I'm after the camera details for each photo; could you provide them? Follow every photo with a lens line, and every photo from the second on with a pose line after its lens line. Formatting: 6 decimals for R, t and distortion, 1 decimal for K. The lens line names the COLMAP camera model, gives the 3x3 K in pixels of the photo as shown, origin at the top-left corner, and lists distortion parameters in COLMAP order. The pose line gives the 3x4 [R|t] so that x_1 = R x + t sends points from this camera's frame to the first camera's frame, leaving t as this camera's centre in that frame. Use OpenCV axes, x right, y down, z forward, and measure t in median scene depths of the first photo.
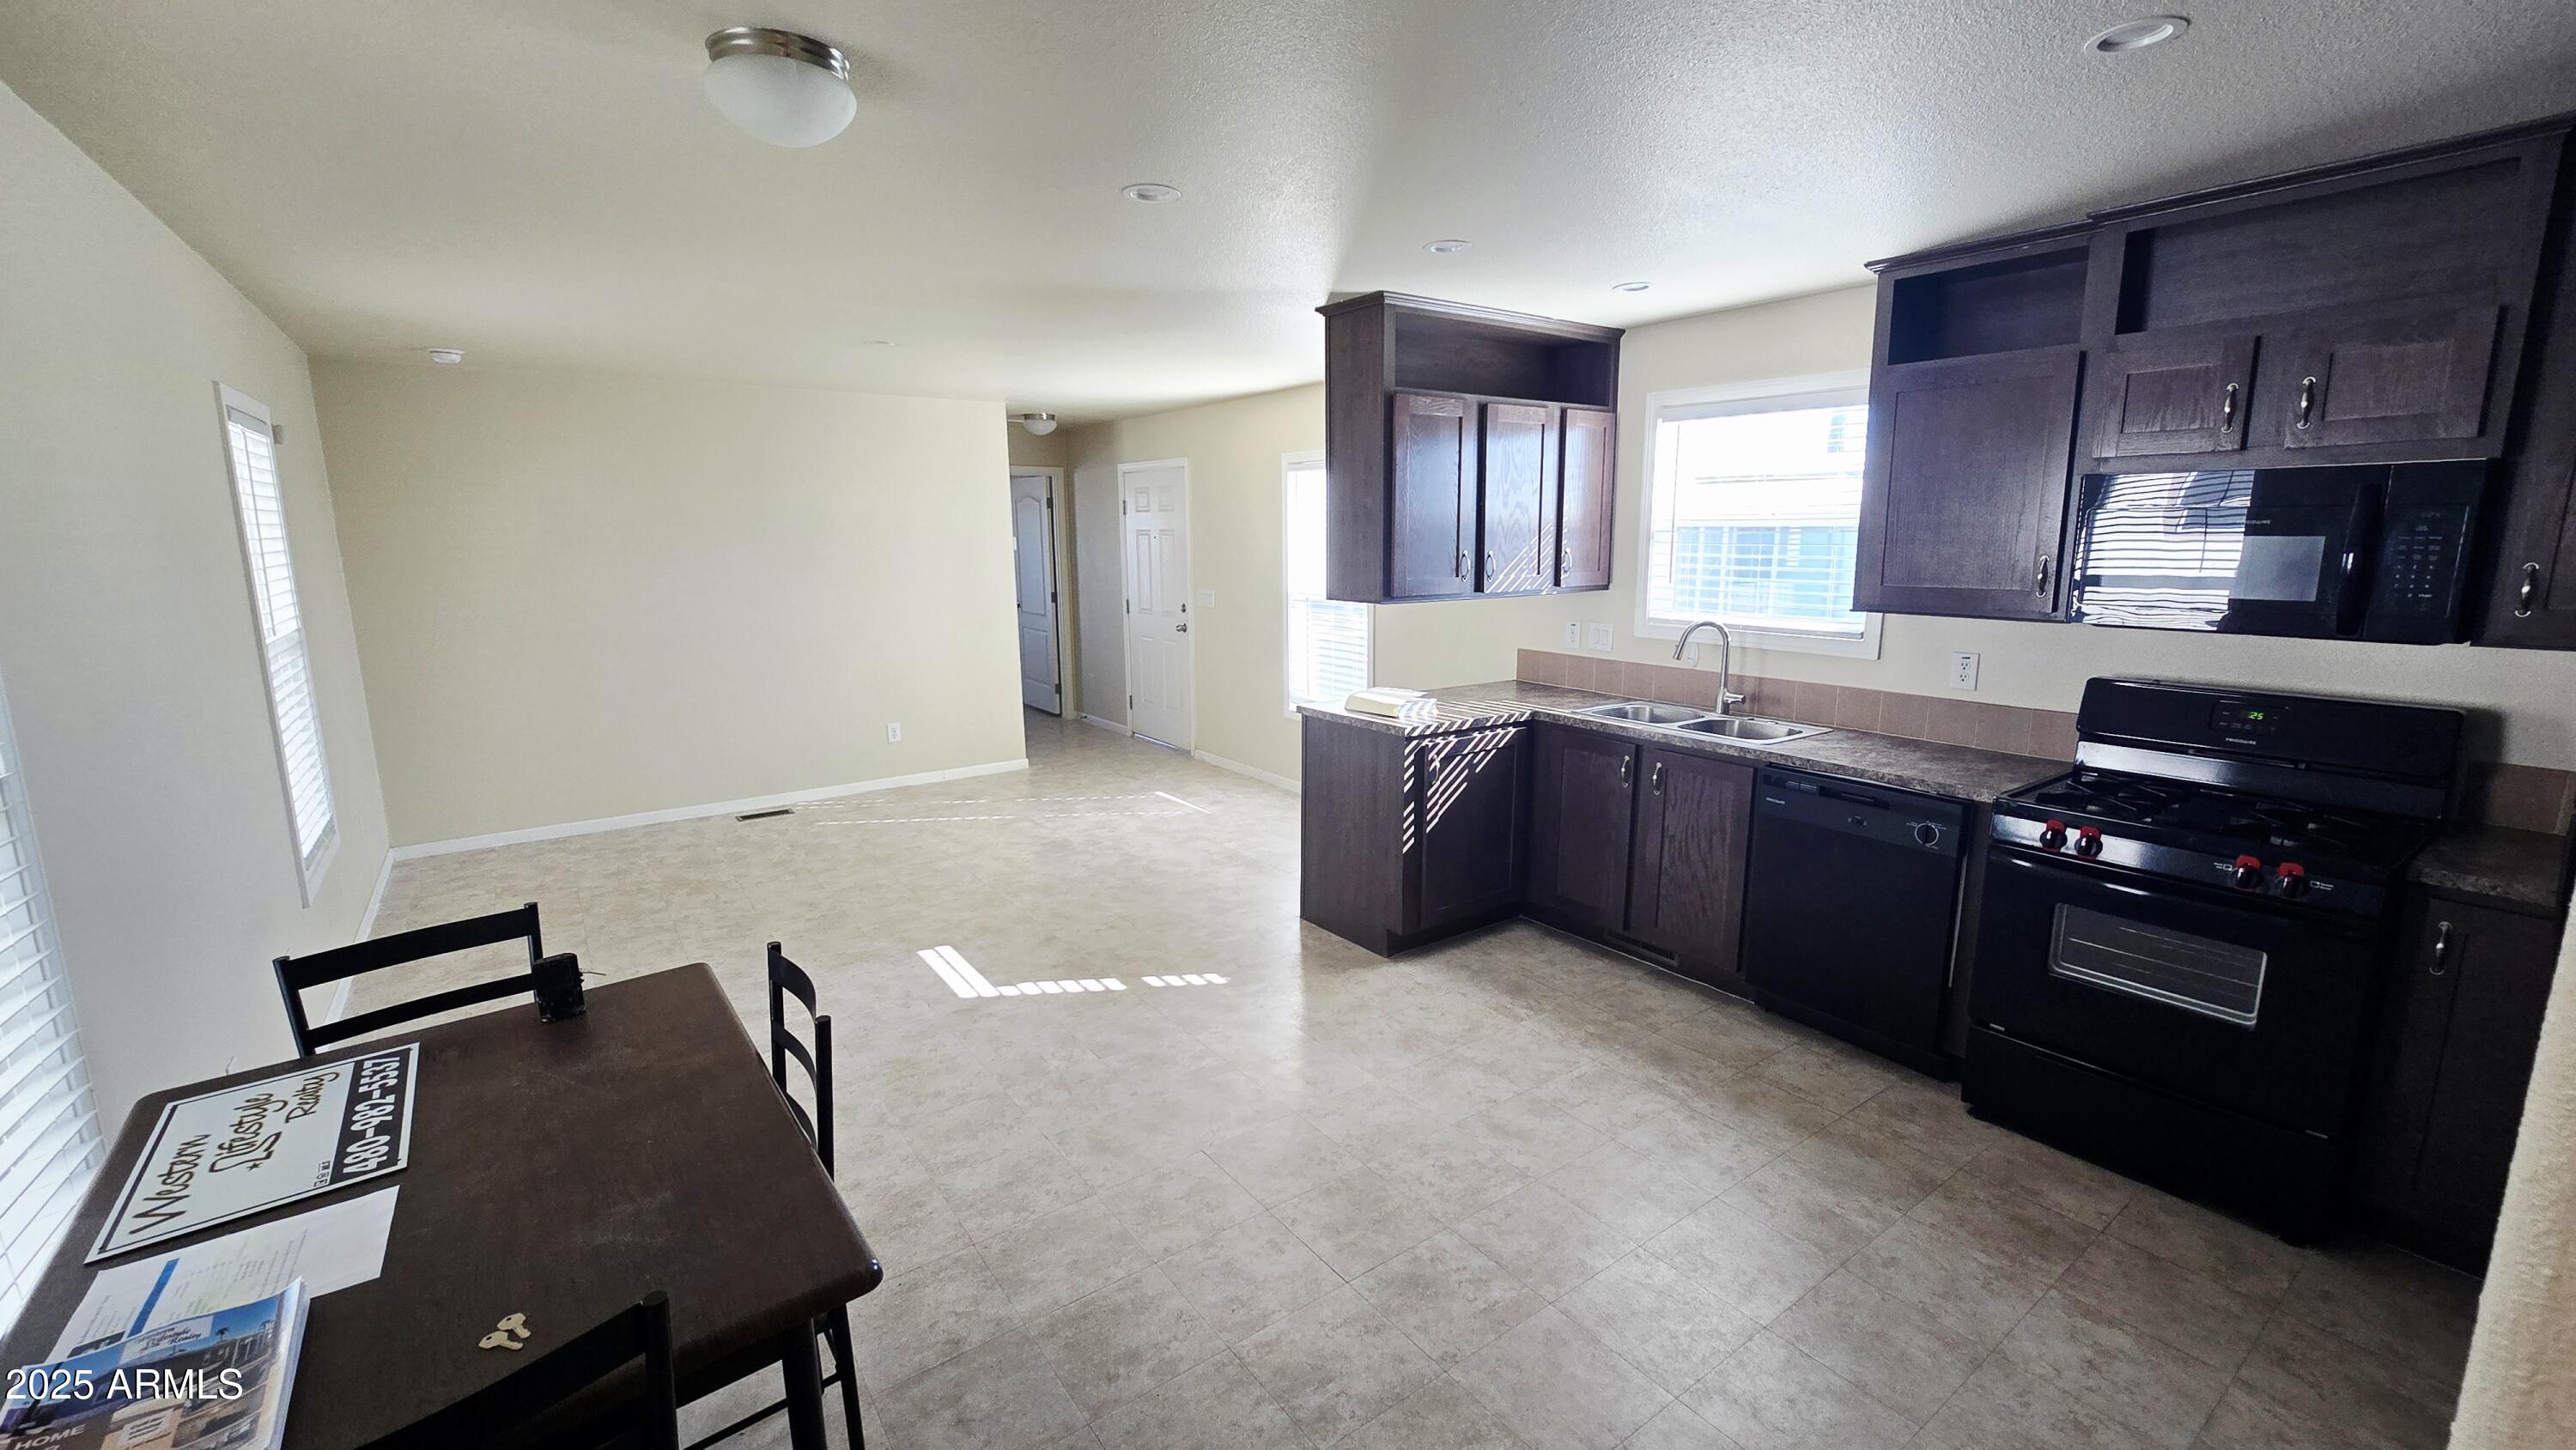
lens RADIAL K [[1051.1, 0, 1294.4], [0, 1051.1, 721.6], [0, 0, 1]] dist [0.001250, -0.000753]
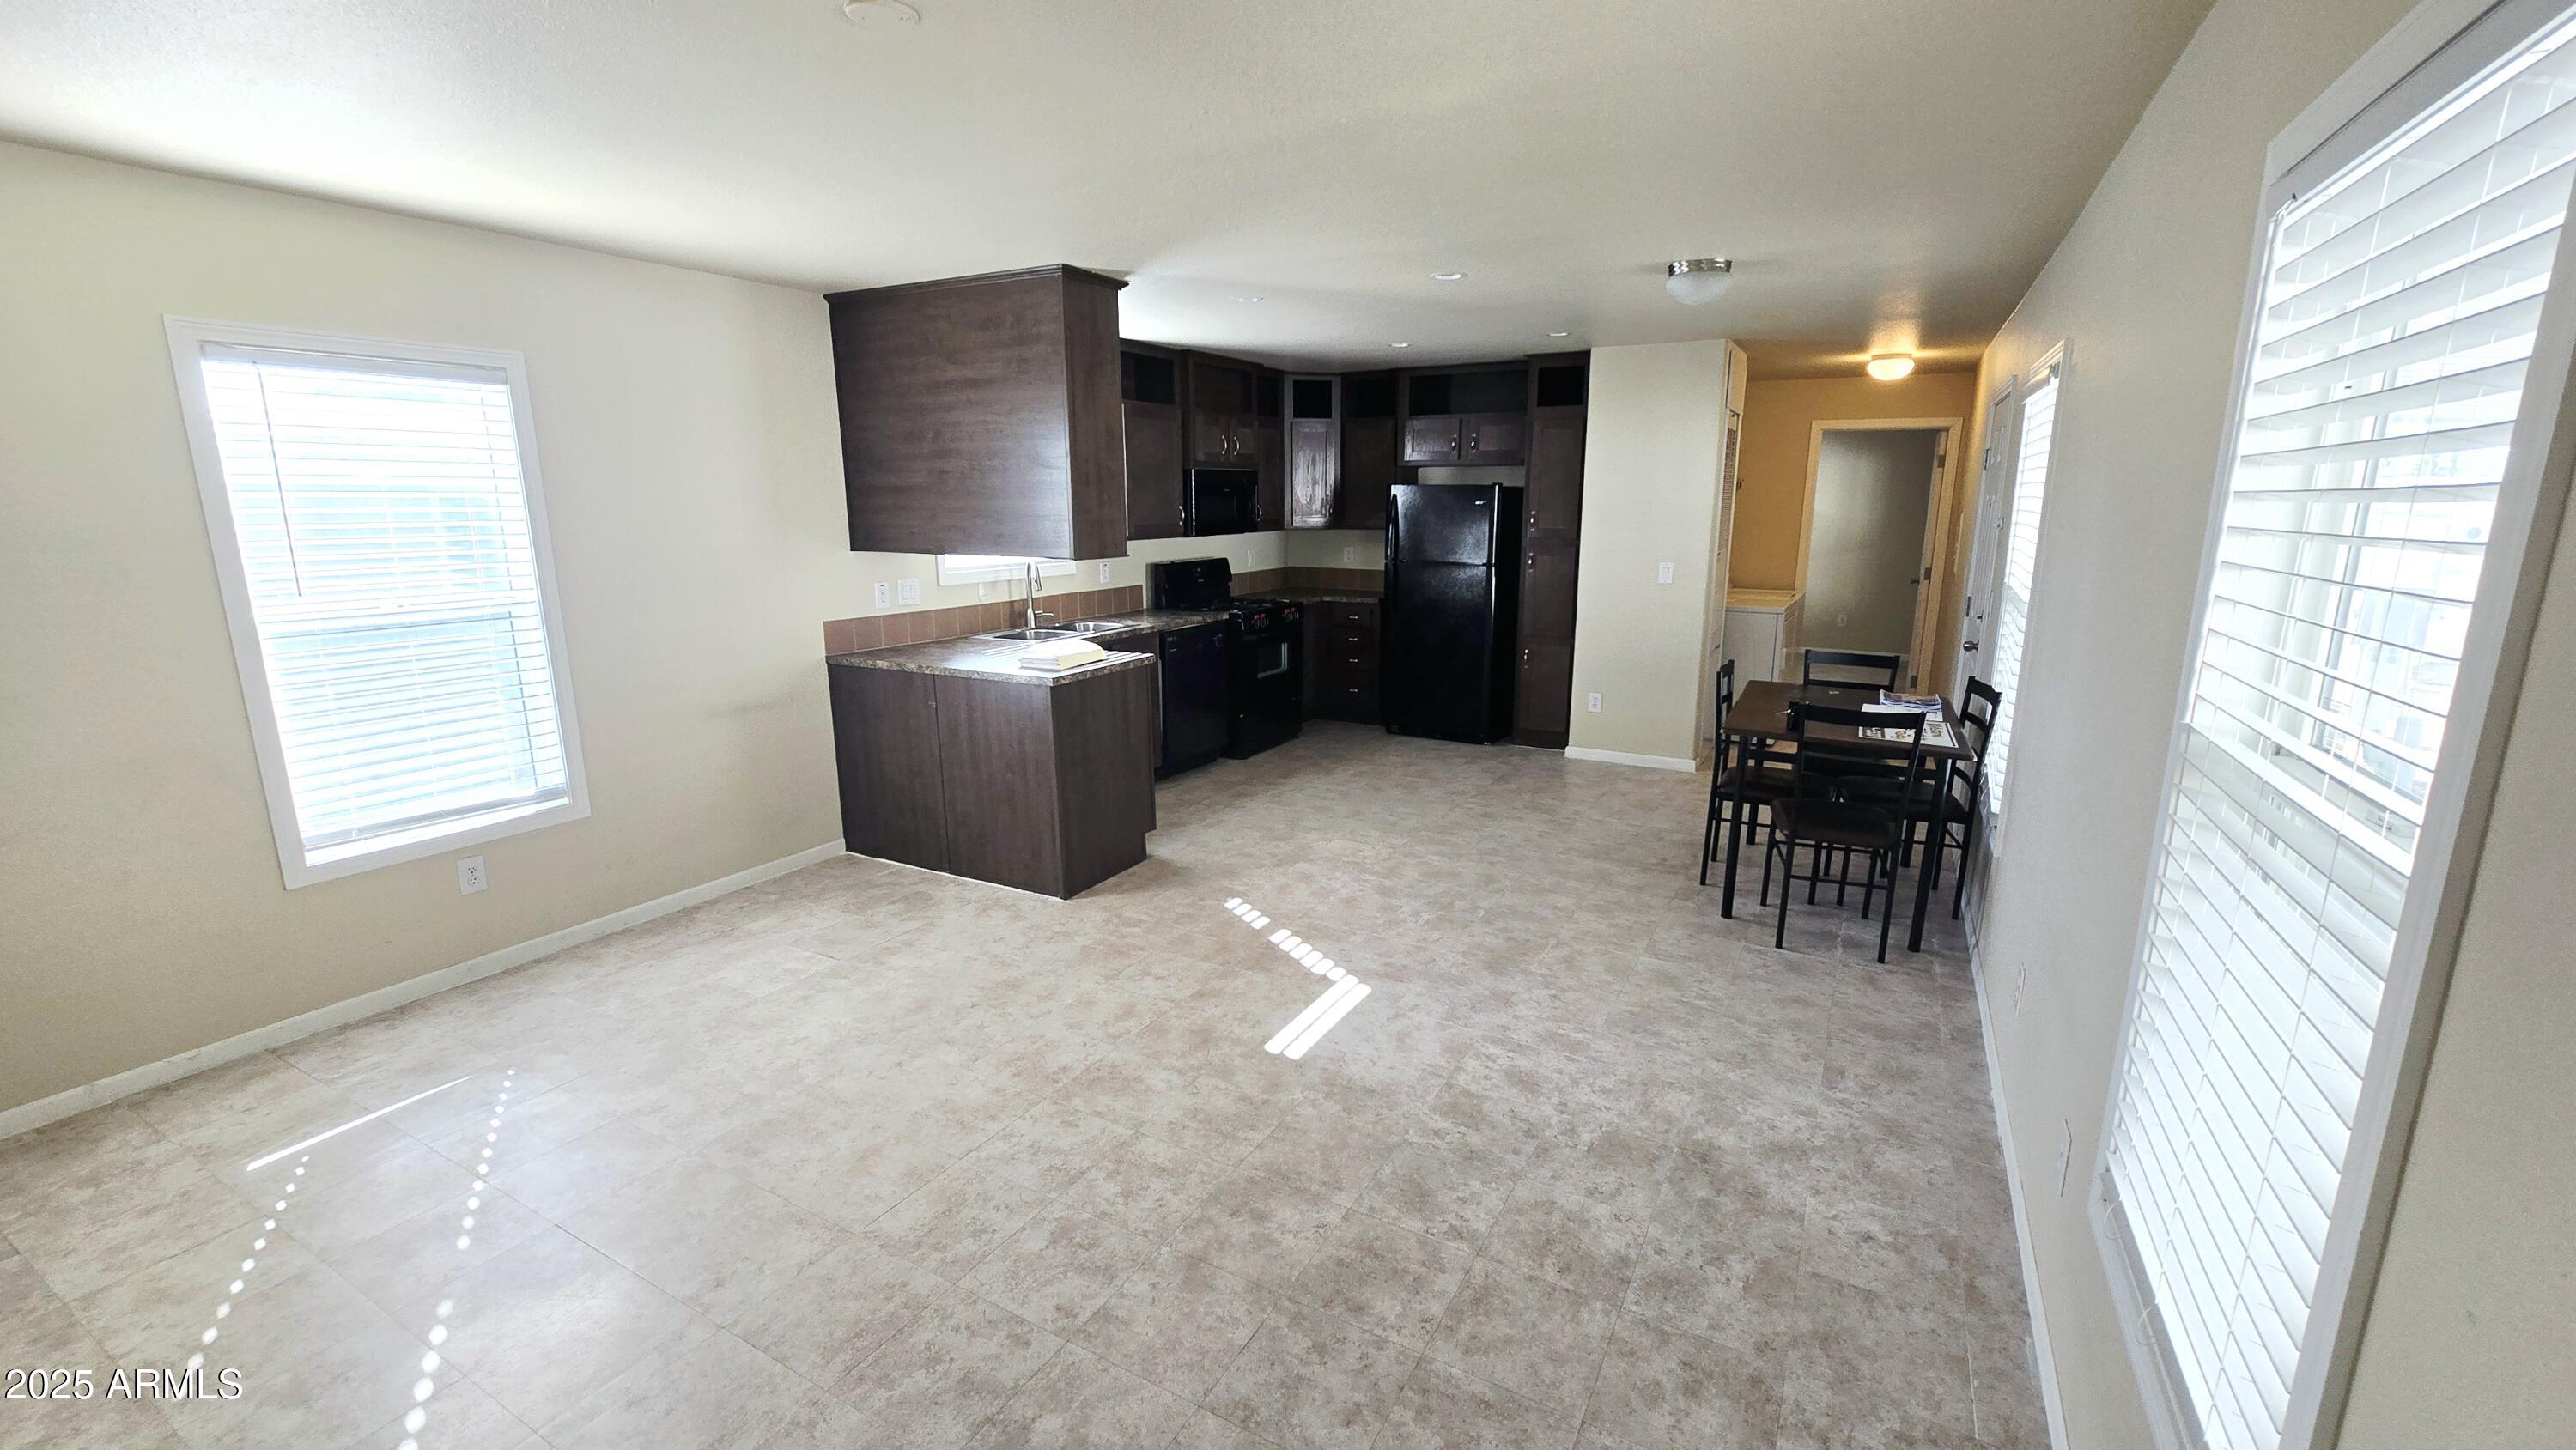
lens RADIAL K [[1051.1, 0, 1293.6], [0, 1051.1, 721.9], [0, 0, 1]] dist [0.001250, -0.000753]
pose [[-0.413054, -0.190405, 0.890580, -1.112581], [0.164200, 0.946303, 0.278475, -0.245830], [-0.895782, 0.261259, -0.359609, 1.376929]]
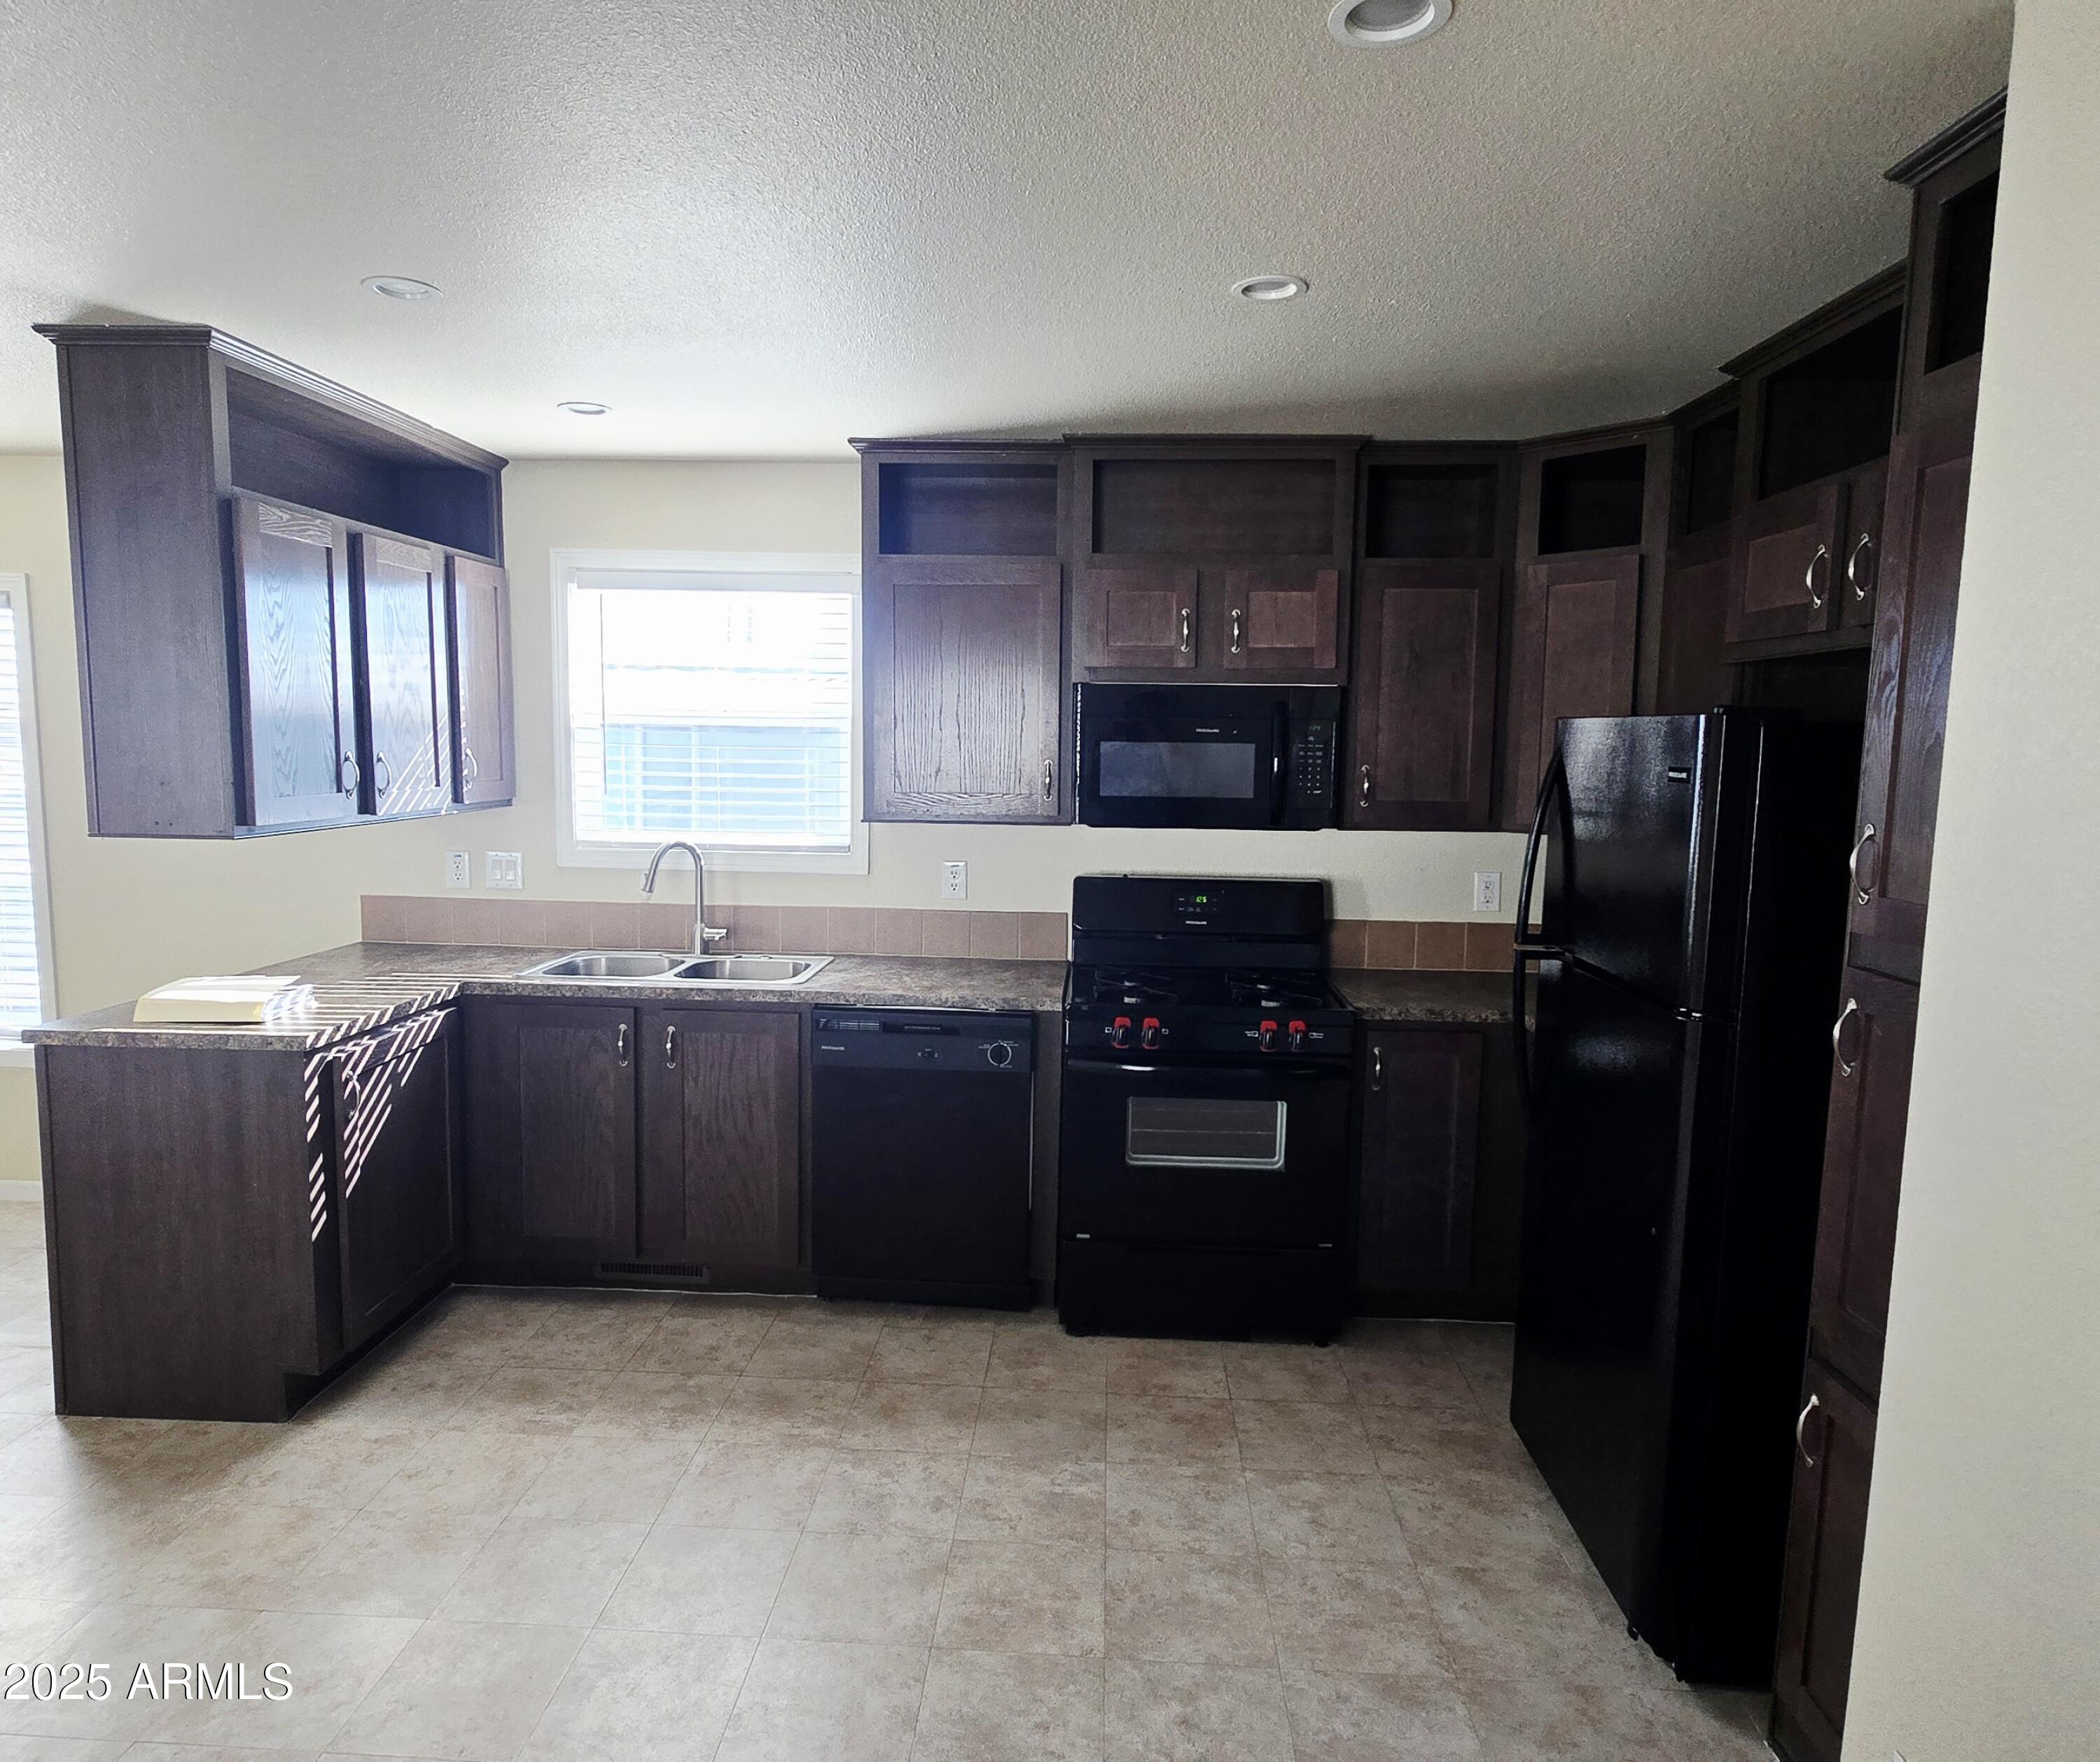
lens RADIAL K [[1279.5, 0, 1046.7], [0, 1279.5, 879.4], [0, 0, 1]] dist [0.005454, -0.006088]
pose [[0.630624, -0.071804, 0.772760, -0.203455], [0.120755, 0.992662, -0.006307, -0.029698], [-0.766637, 0.097293, 0.634667, 0.189242]]
